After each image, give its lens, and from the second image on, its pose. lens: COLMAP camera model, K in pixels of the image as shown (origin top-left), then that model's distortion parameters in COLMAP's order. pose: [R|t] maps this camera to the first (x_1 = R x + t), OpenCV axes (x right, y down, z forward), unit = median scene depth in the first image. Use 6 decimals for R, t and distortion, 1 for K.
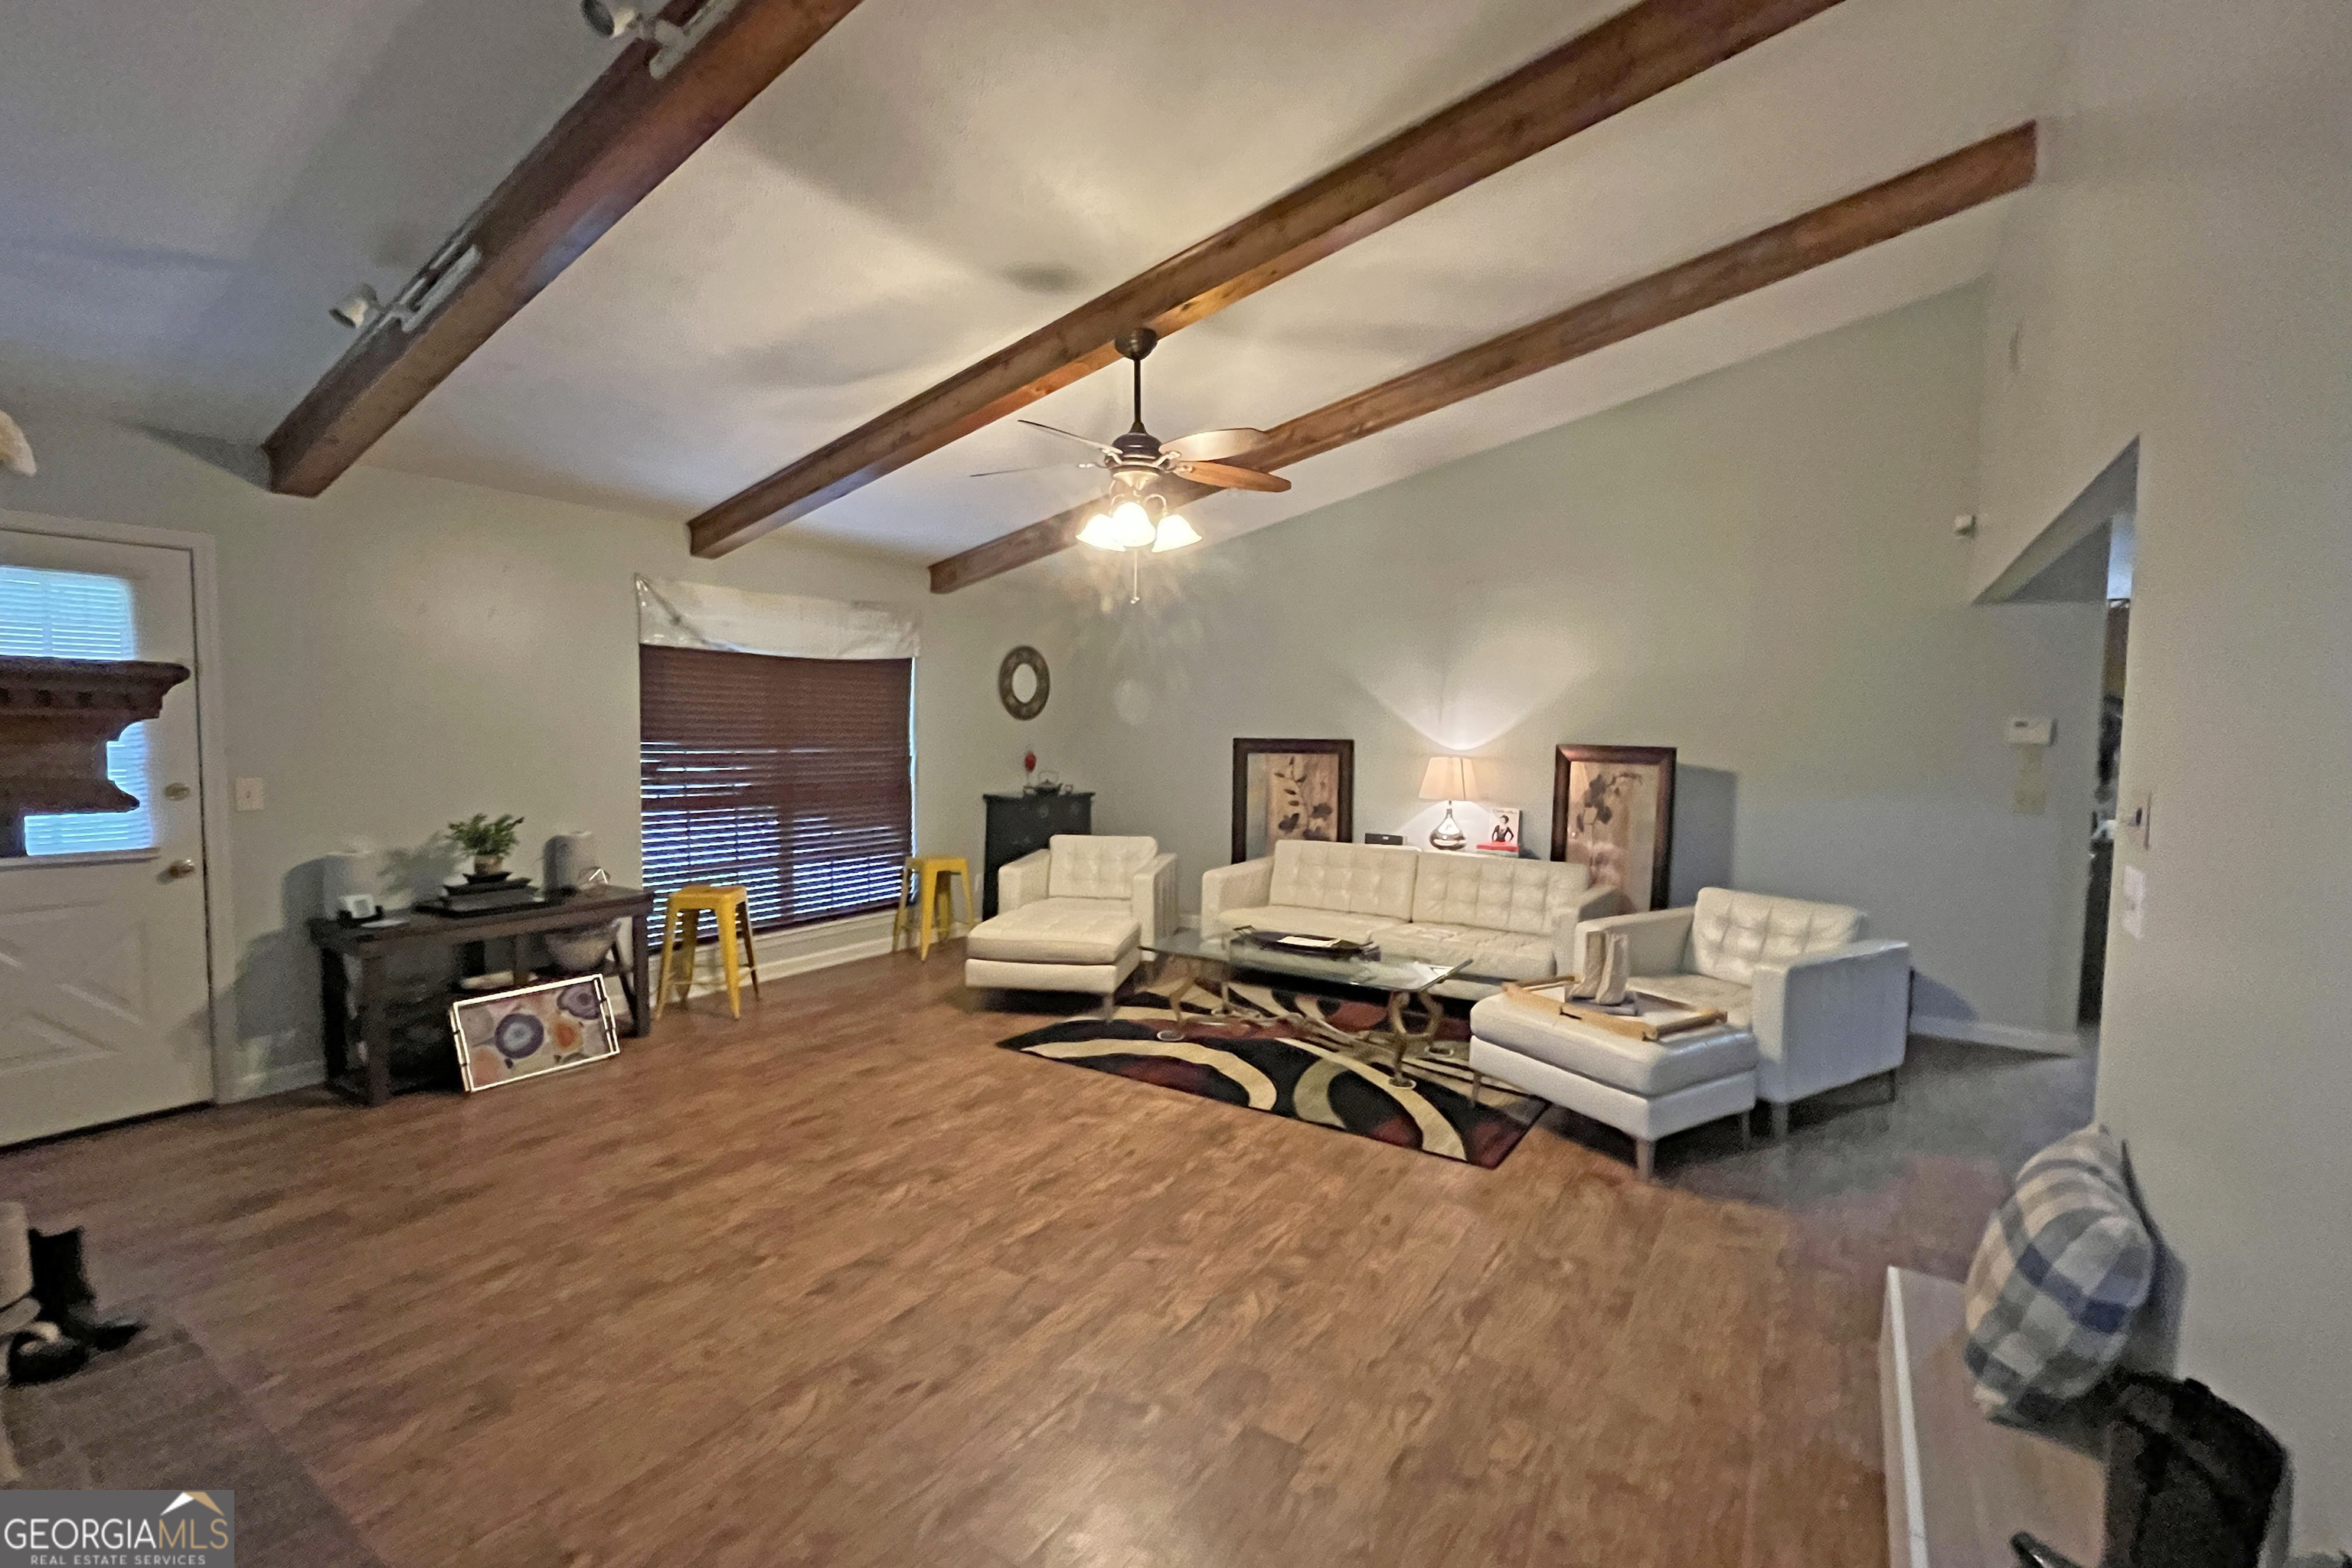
lens RADIAL K [[1013.7, 0, 1176.0], [0, 1013.7, 784.0], [0, 0, 1]] dist [-0.000297, -0.000046]
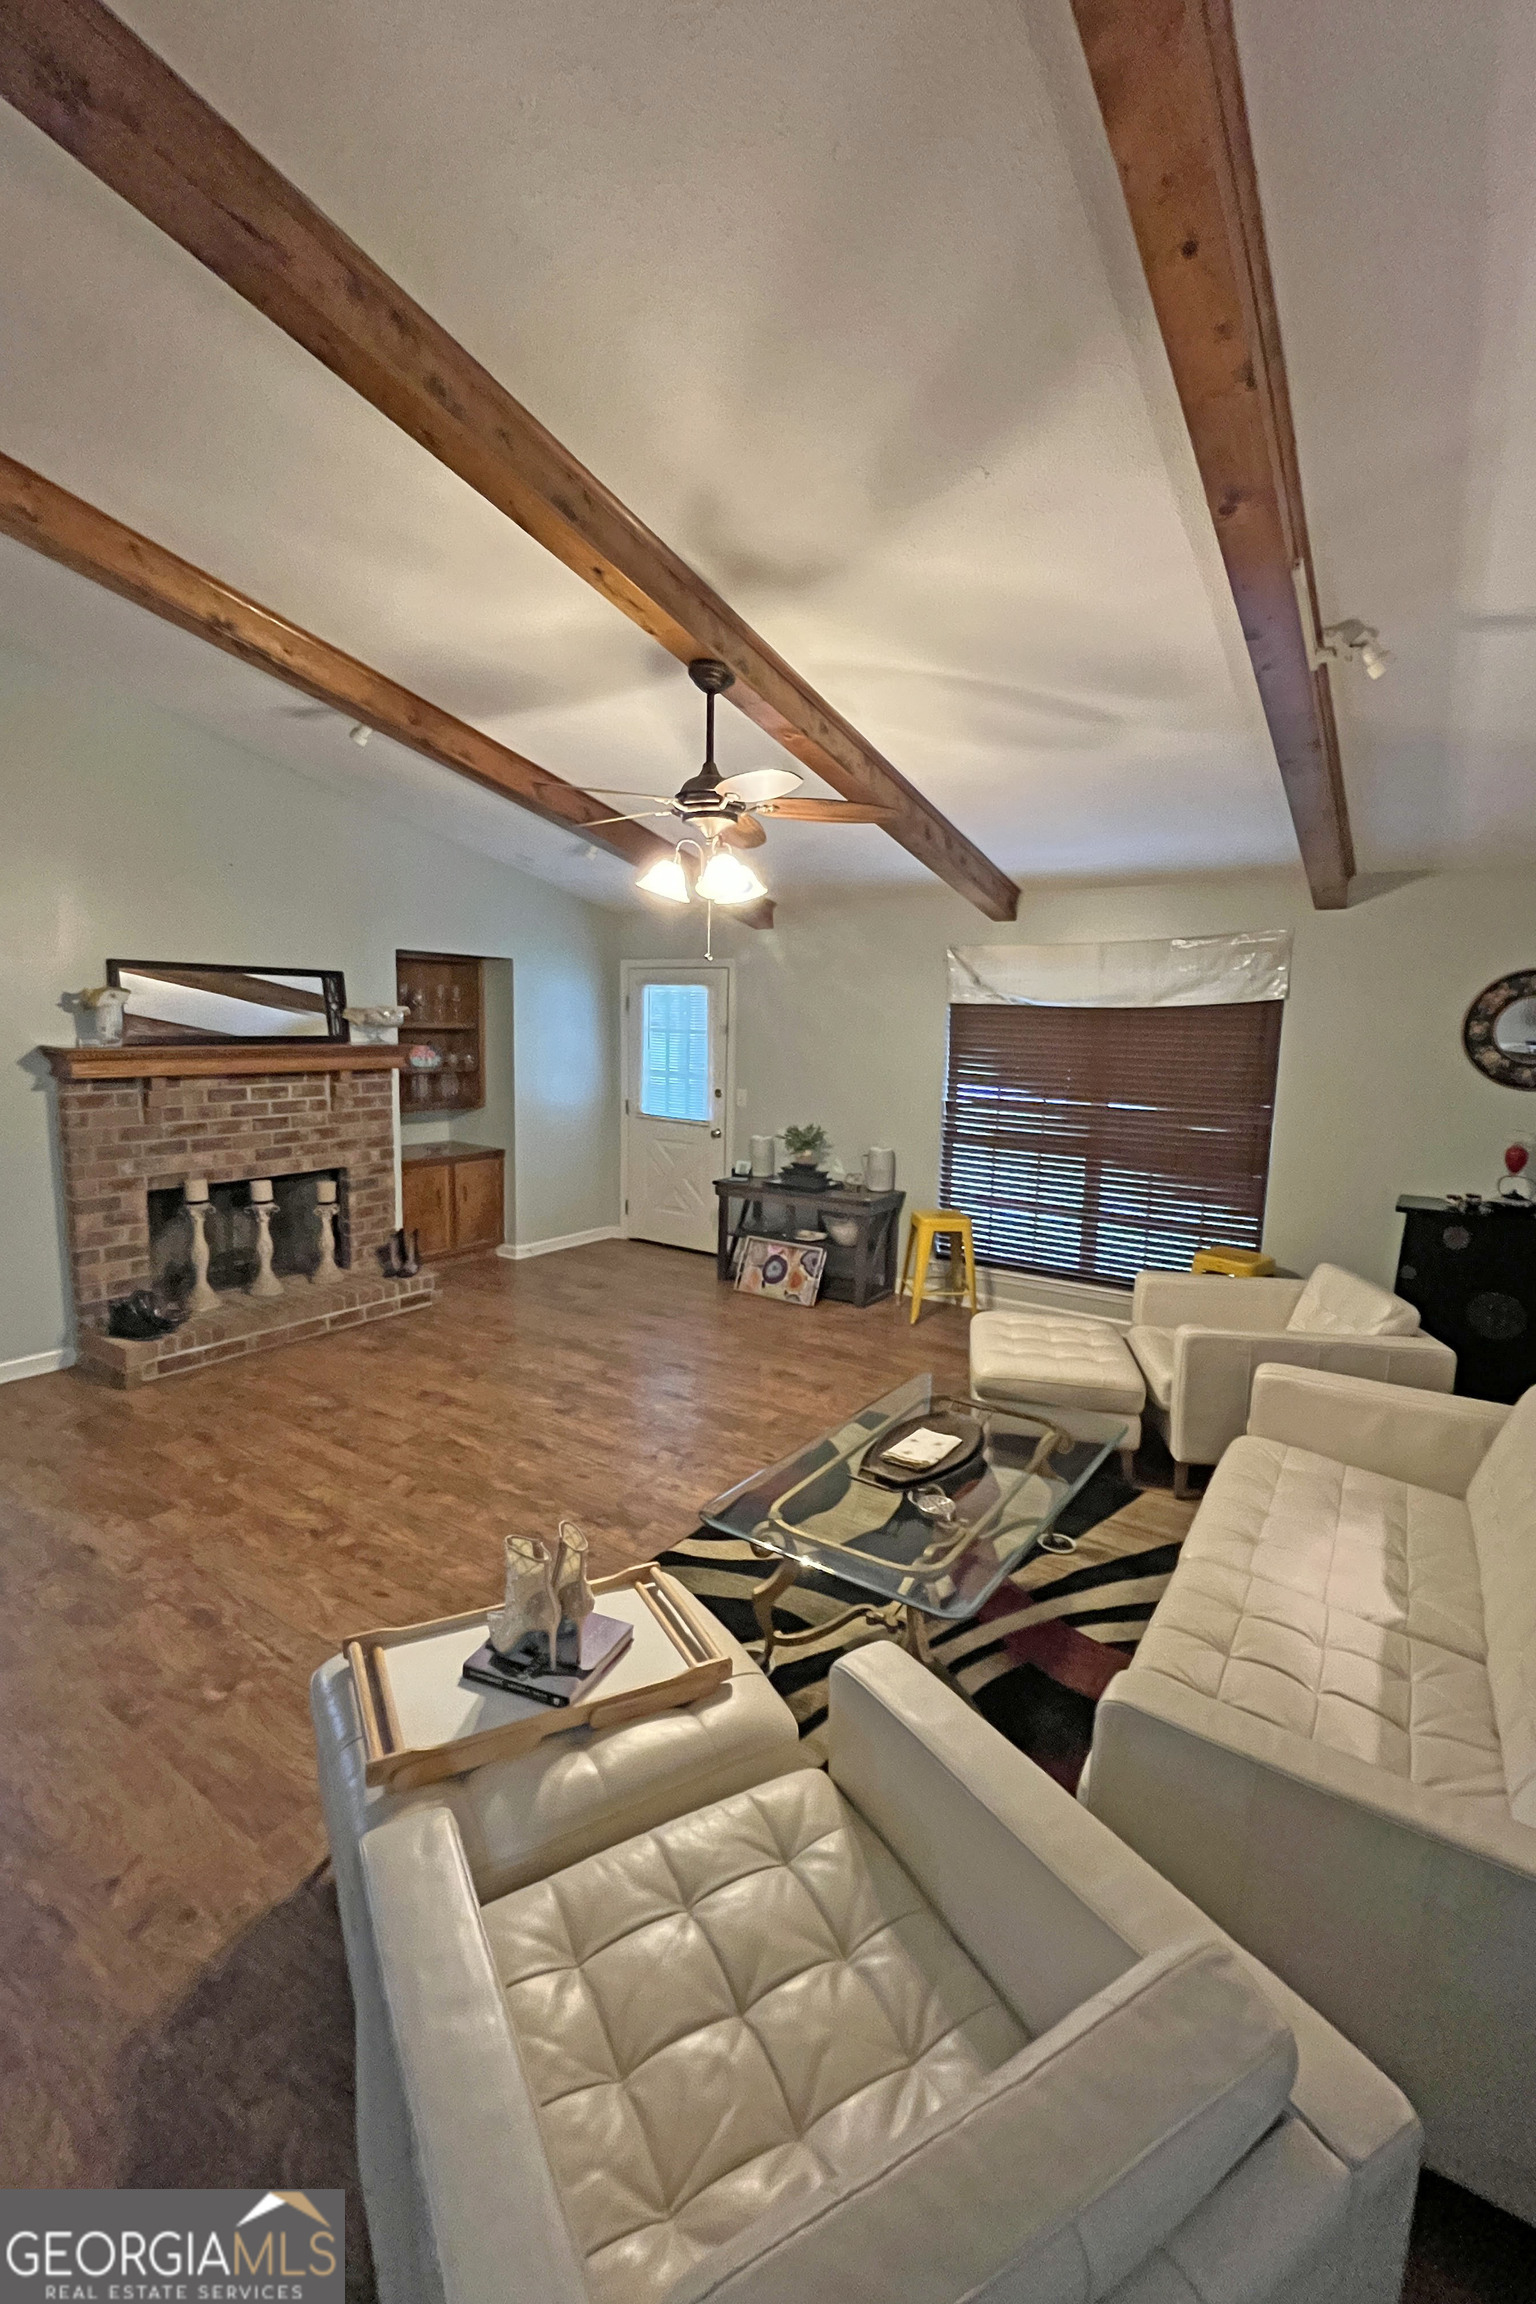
lens RADIAL K [[993.0, 0, 768.0], [0, 993.0, 1152.0], [0, 0, 1]] dist [0.000599, 0.000162]
pose [[-0.017337, 0.121085, -0.992491, 1.007485], [-0.083886, 0.988964, 0.122120, -0.134827], [0.996325, 0.085373, -0.006988, 1.217766]]
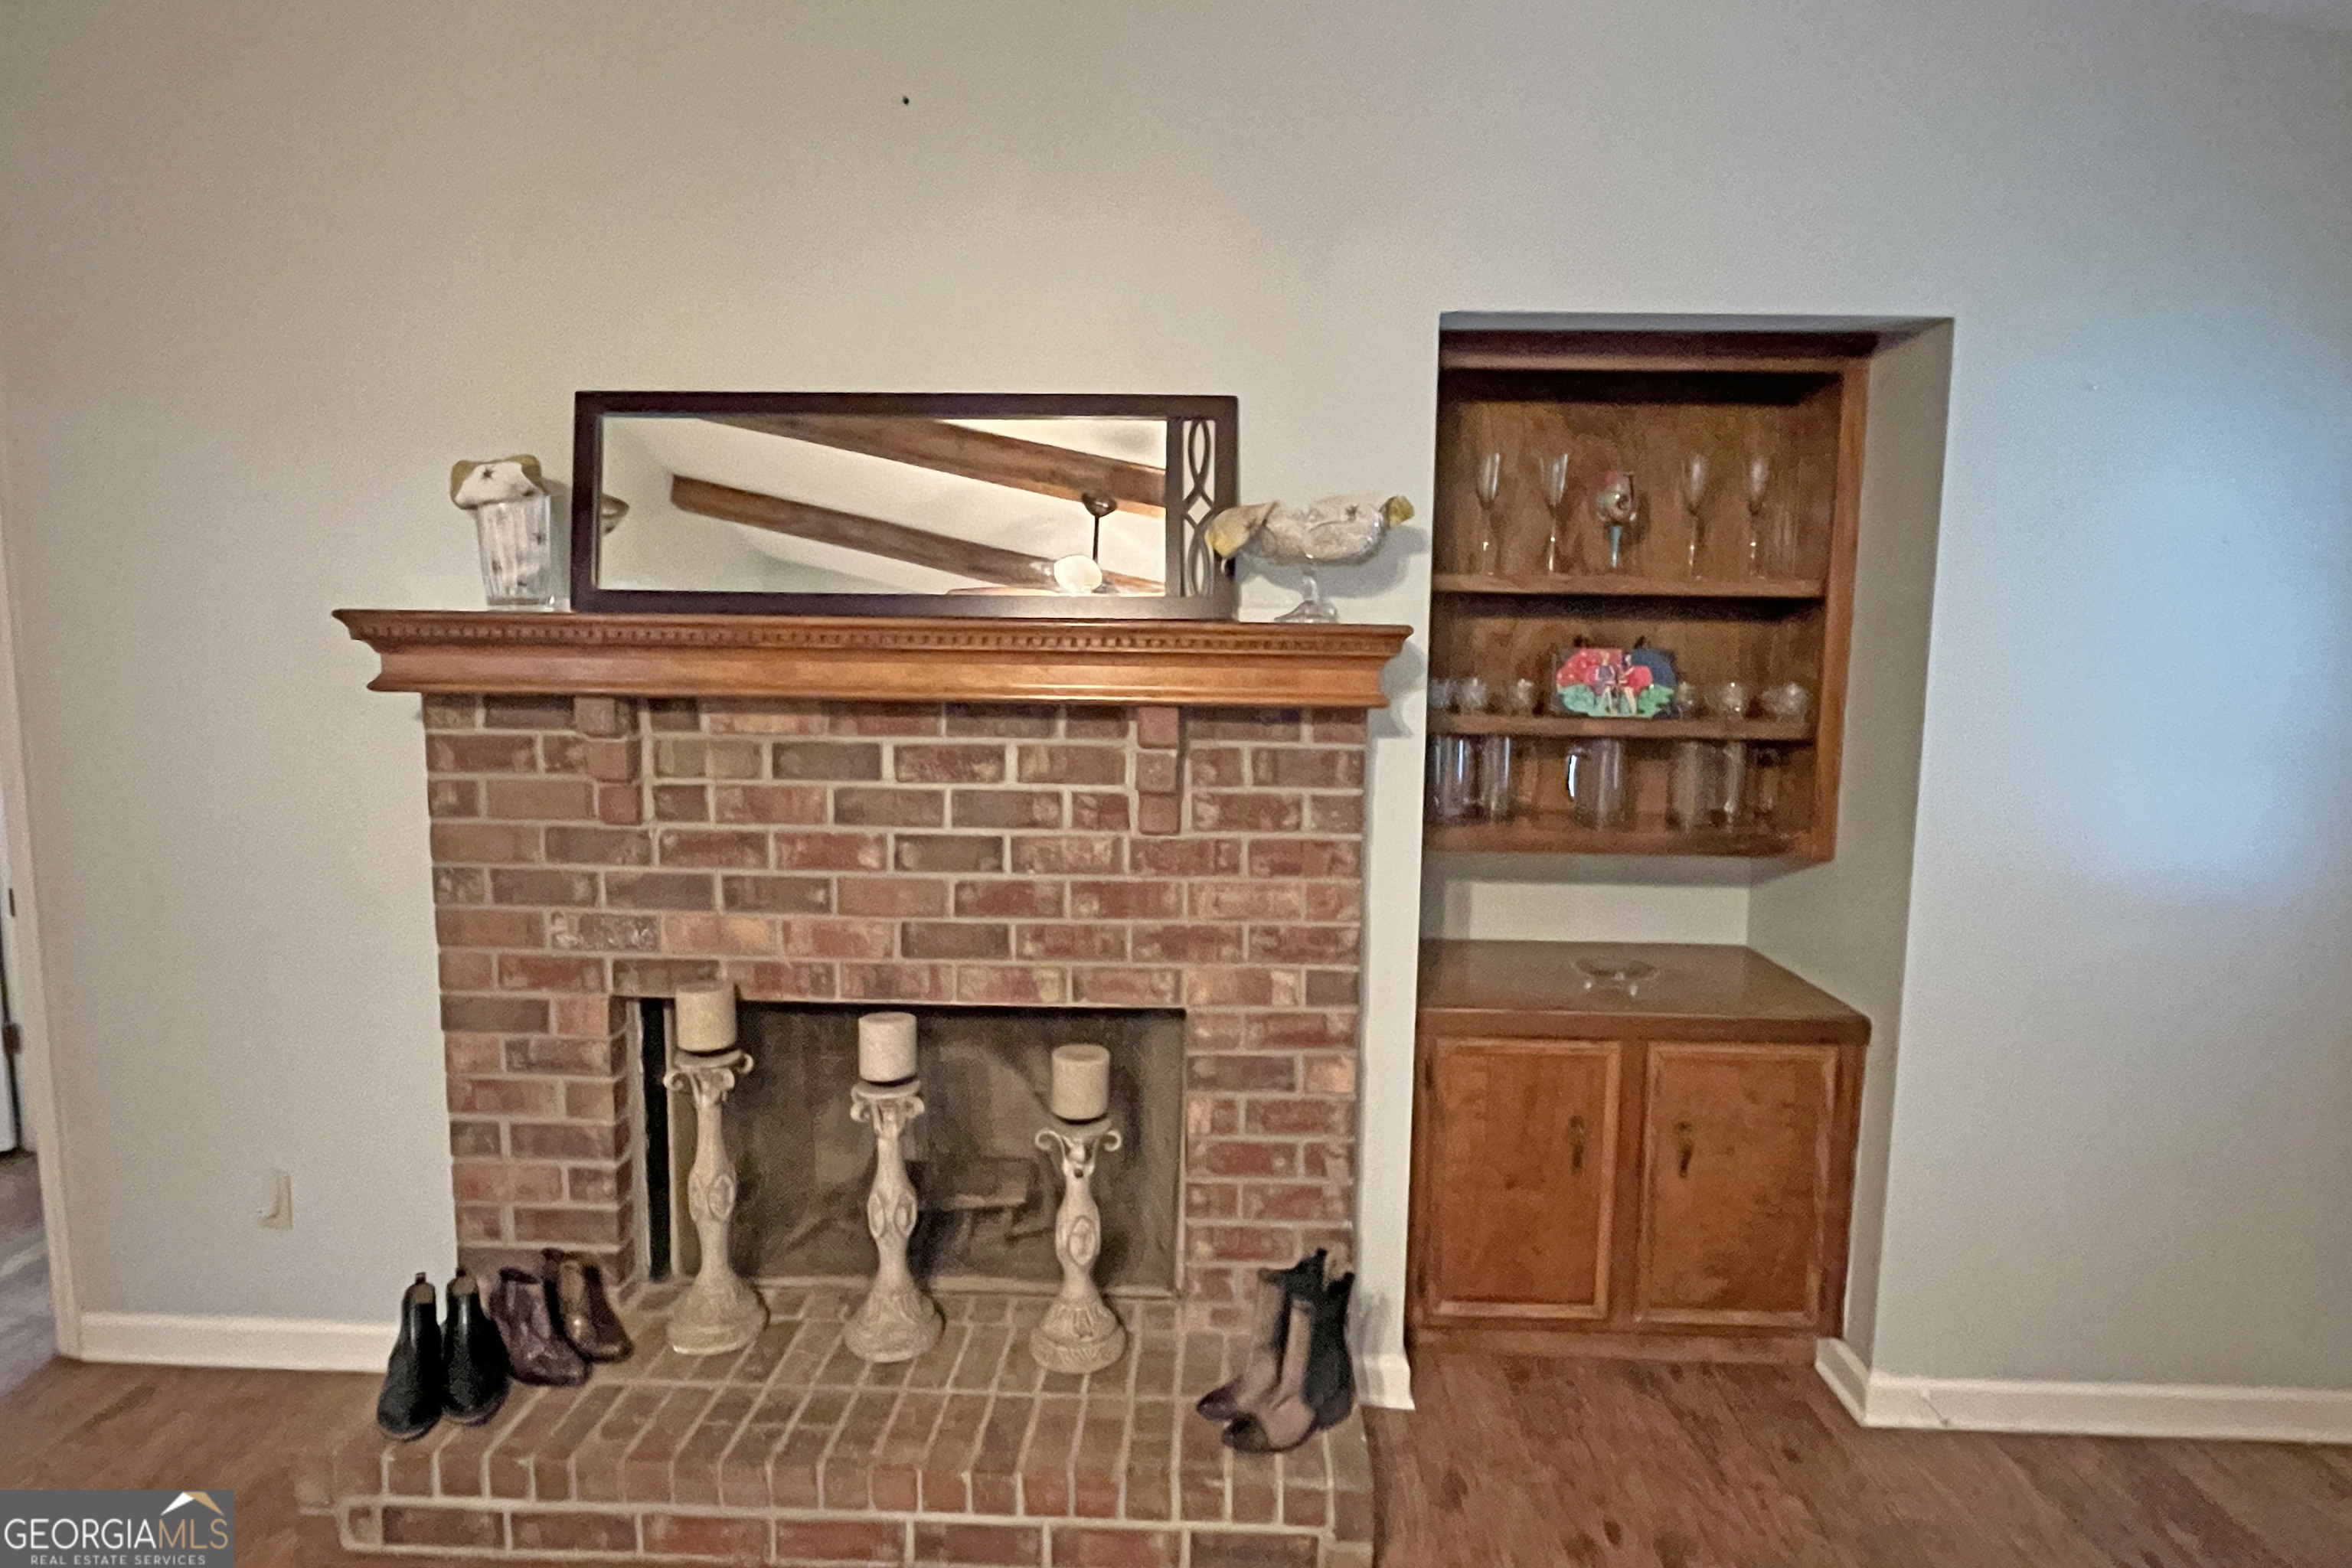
lens RADIAL K [[1259.8, 0, 1179.8], [0, 1259.8, 790.8], [0, 0, 1]] dist [-0.001803, 0.000092]
pose [[-0.854027, 0.029762, -0.519377, -0.304255], [-0.057519, 0.986839, 0.151130, -0.063446], [0.517040, 0.158943, -0.841075, 1.046725]]
